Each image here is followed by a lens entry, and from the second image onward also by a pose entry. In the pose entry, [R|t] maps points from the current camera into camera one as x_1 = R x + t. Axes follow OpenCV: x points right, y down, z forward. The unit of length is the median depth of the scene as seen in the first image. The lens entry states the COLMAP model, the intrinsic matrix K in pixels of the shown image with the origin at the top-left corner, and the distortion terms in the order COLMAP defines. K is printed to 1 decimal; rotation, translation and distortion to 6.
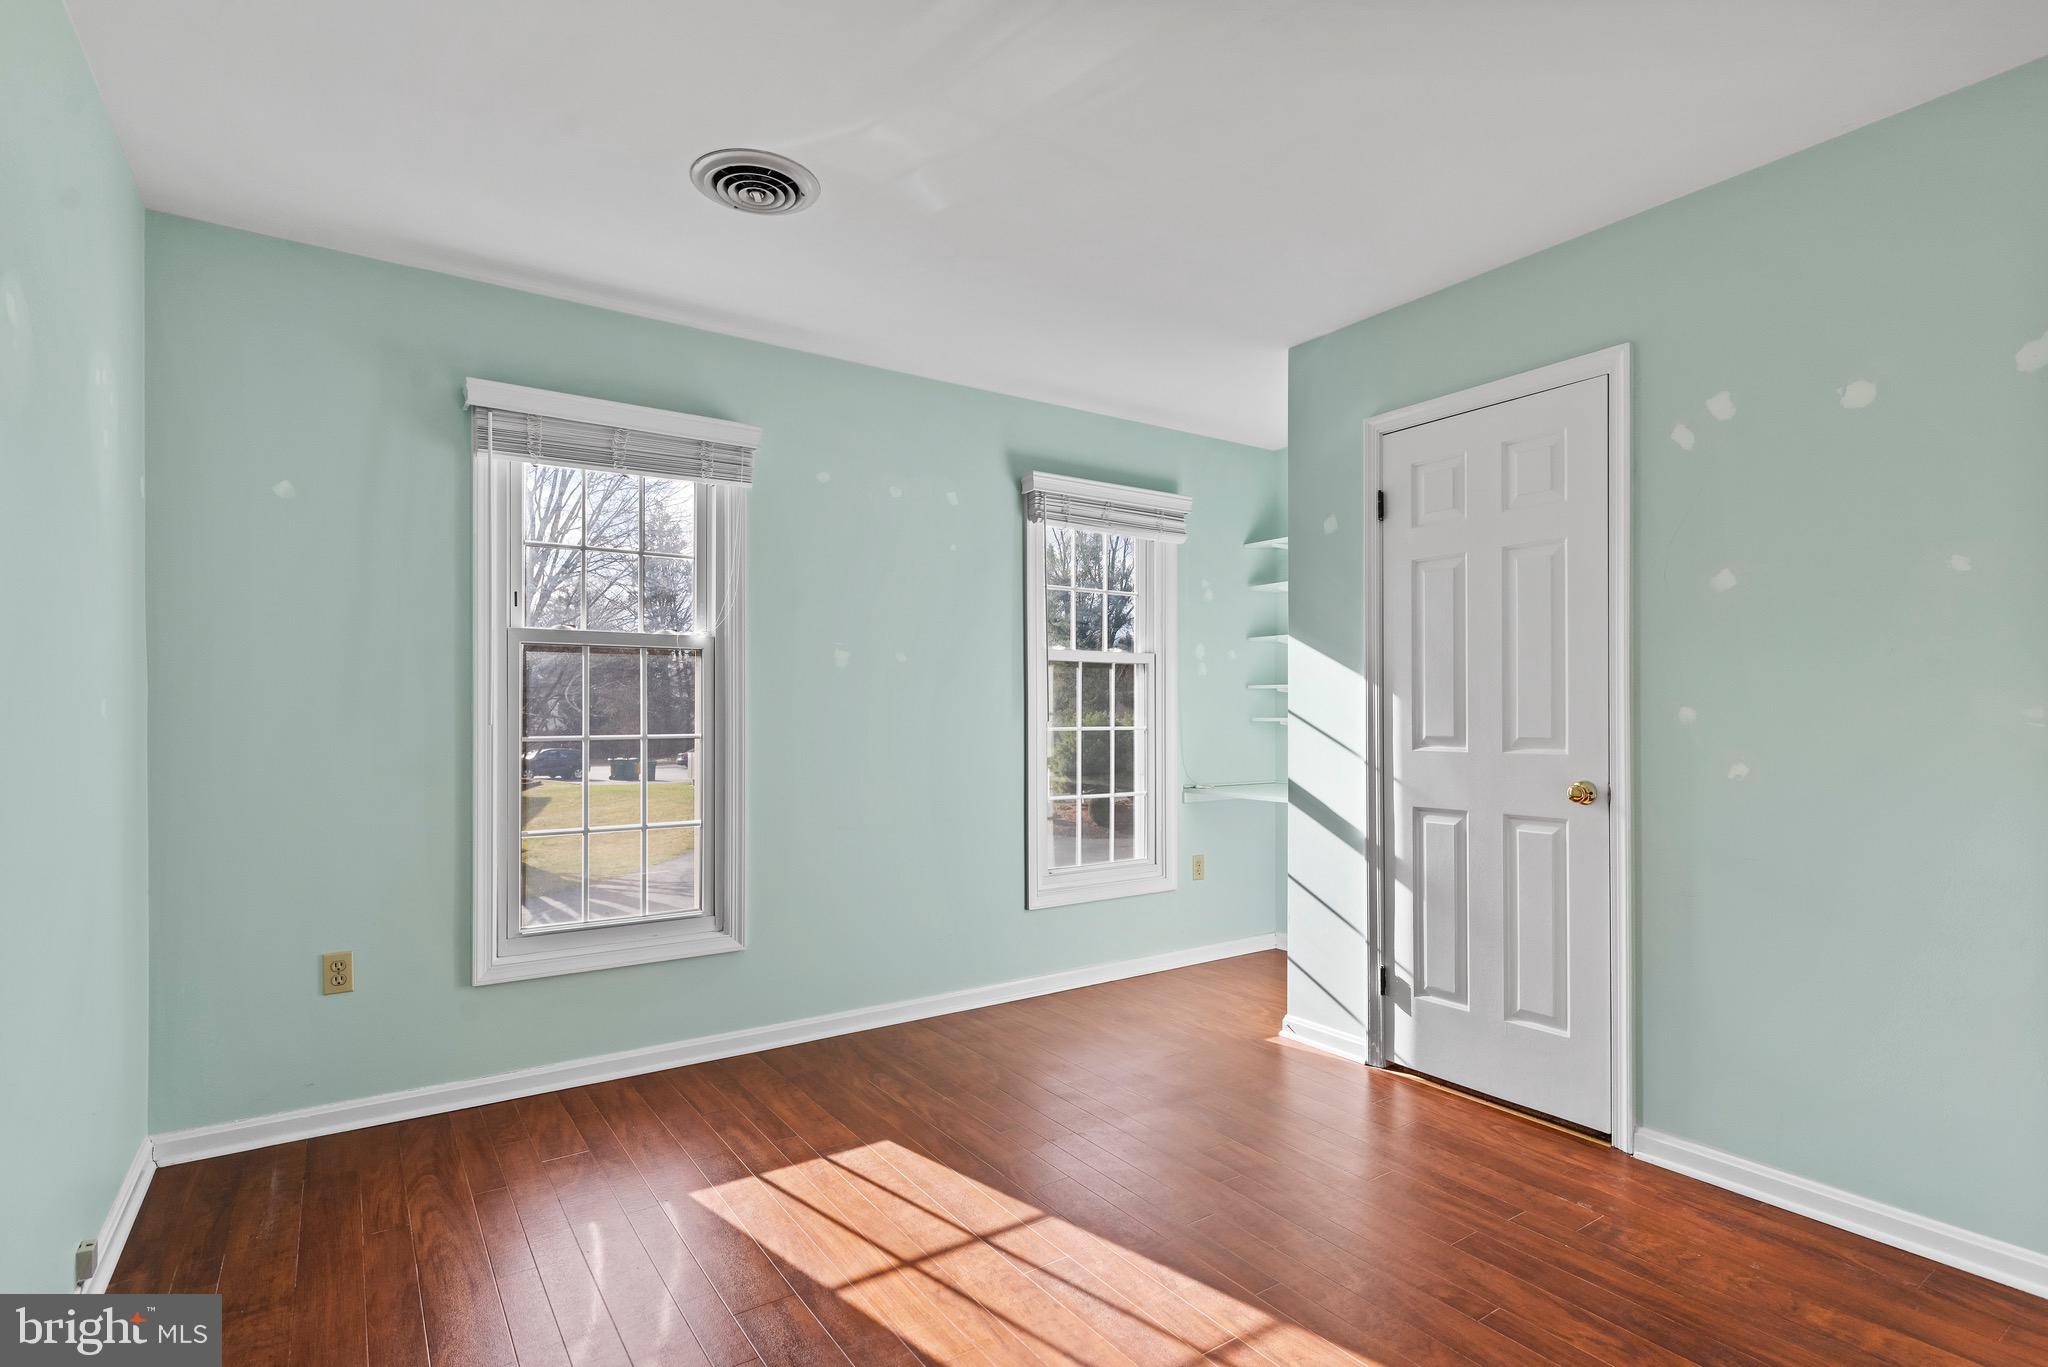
lens RADIAL K [[987.8, 0, 1075.0], [0, 987.8, 689.8], [0, 0, 1]] dist [-0.000516, -0.001332]
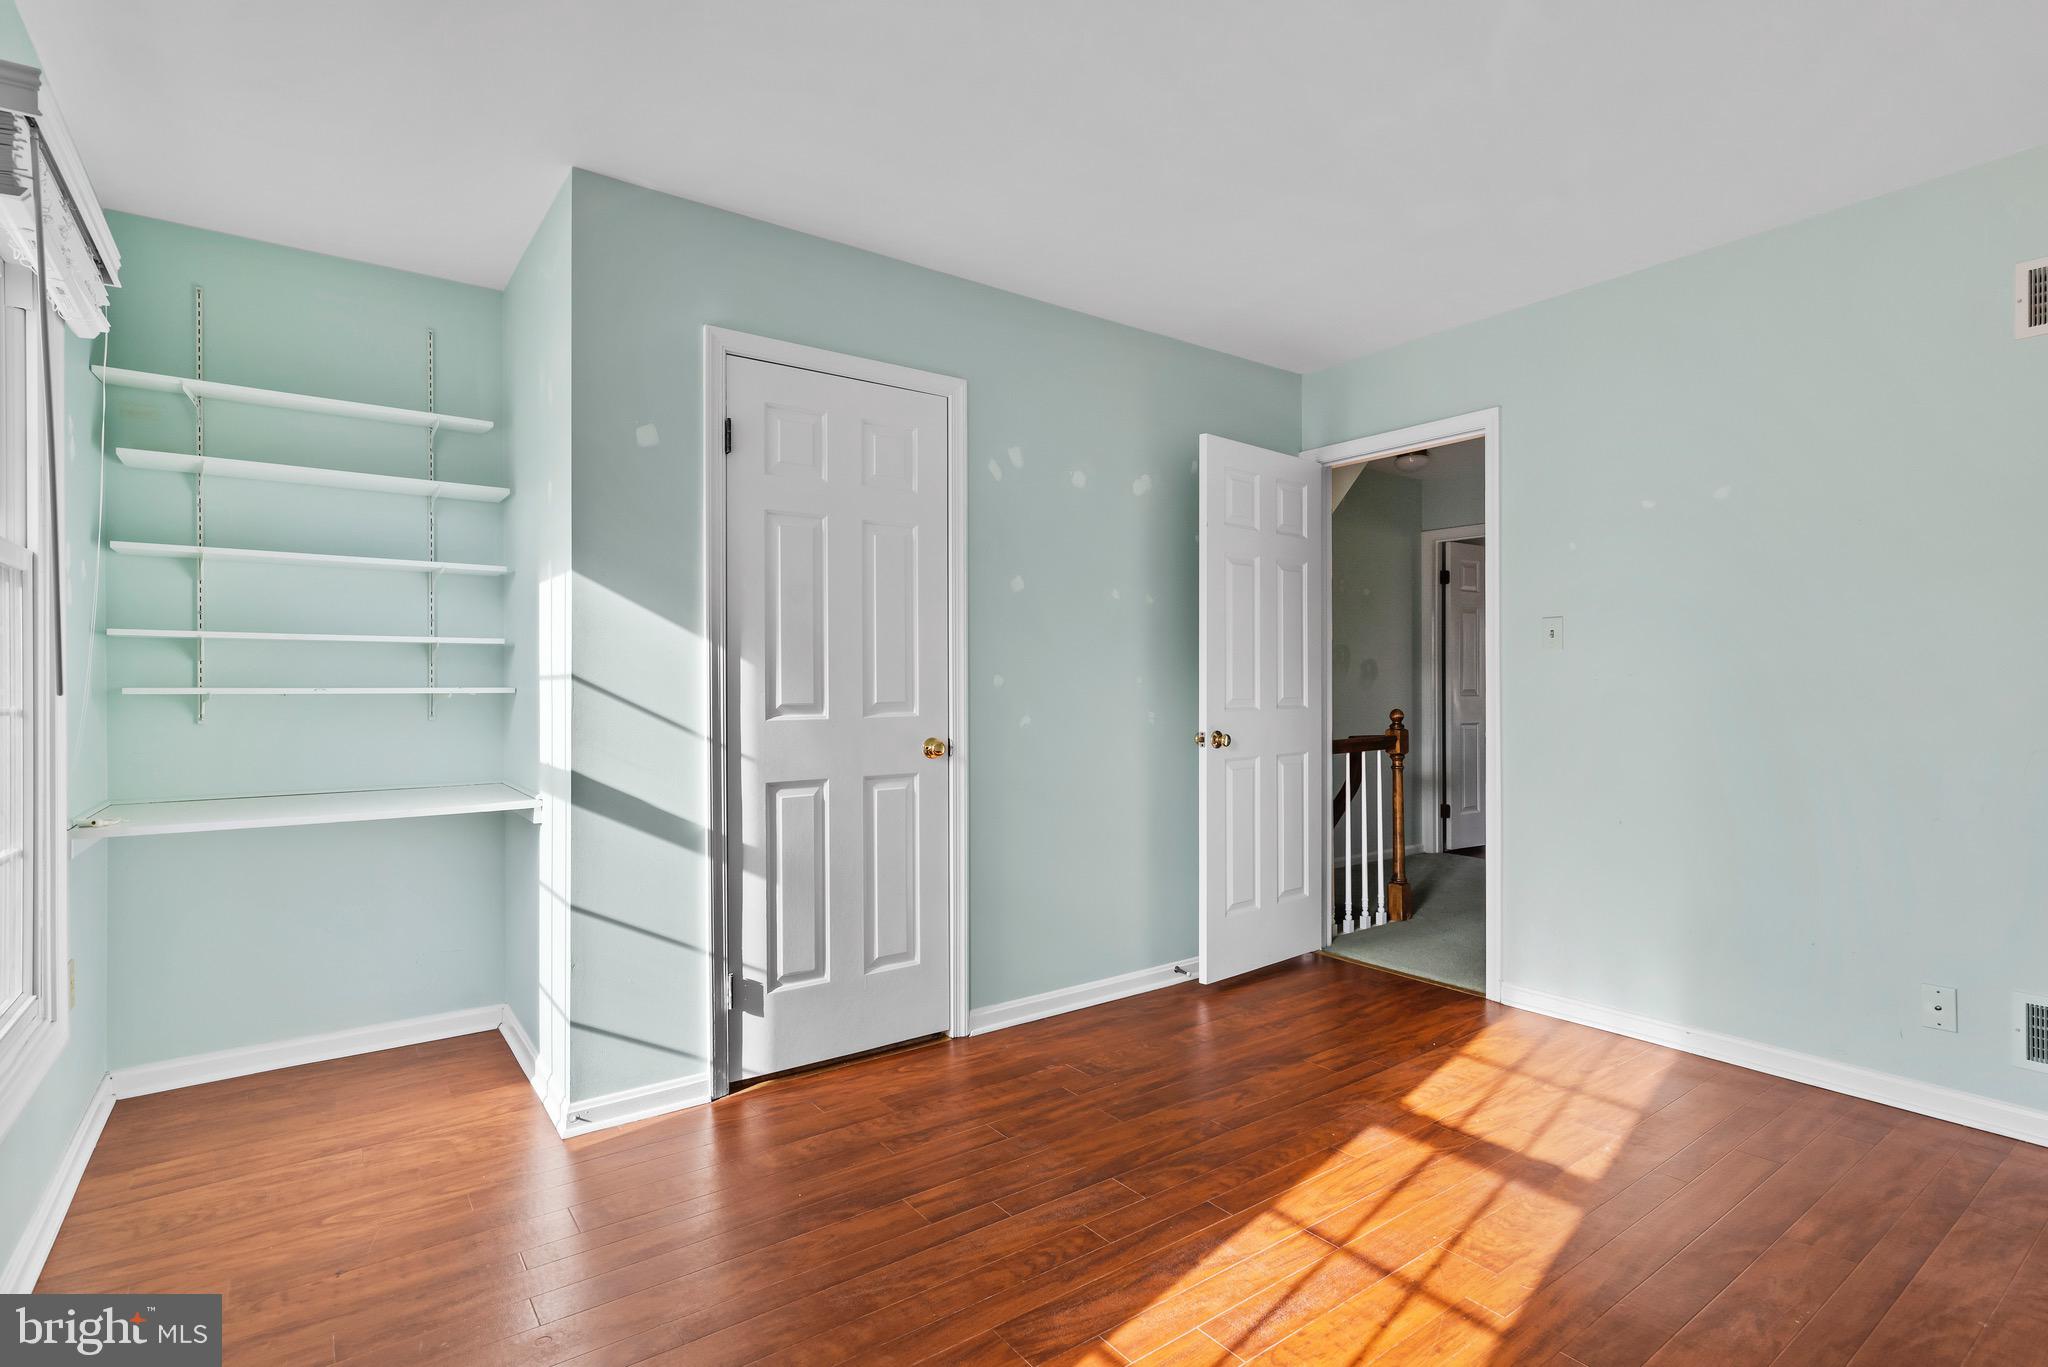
lens RADIAL K [[987.8, 0, 1020.1], [0, 987.8, 680.4], [0, 0, 1]] dist [-0.000516, -0.001332]
pose [[0.005561, 0.003266, 0.999979, -0.559787], [-0.022326, 0.999746, -0.003141, 0.021848], [-0.999735, -0.022308, 0.005633, 0.768844]]
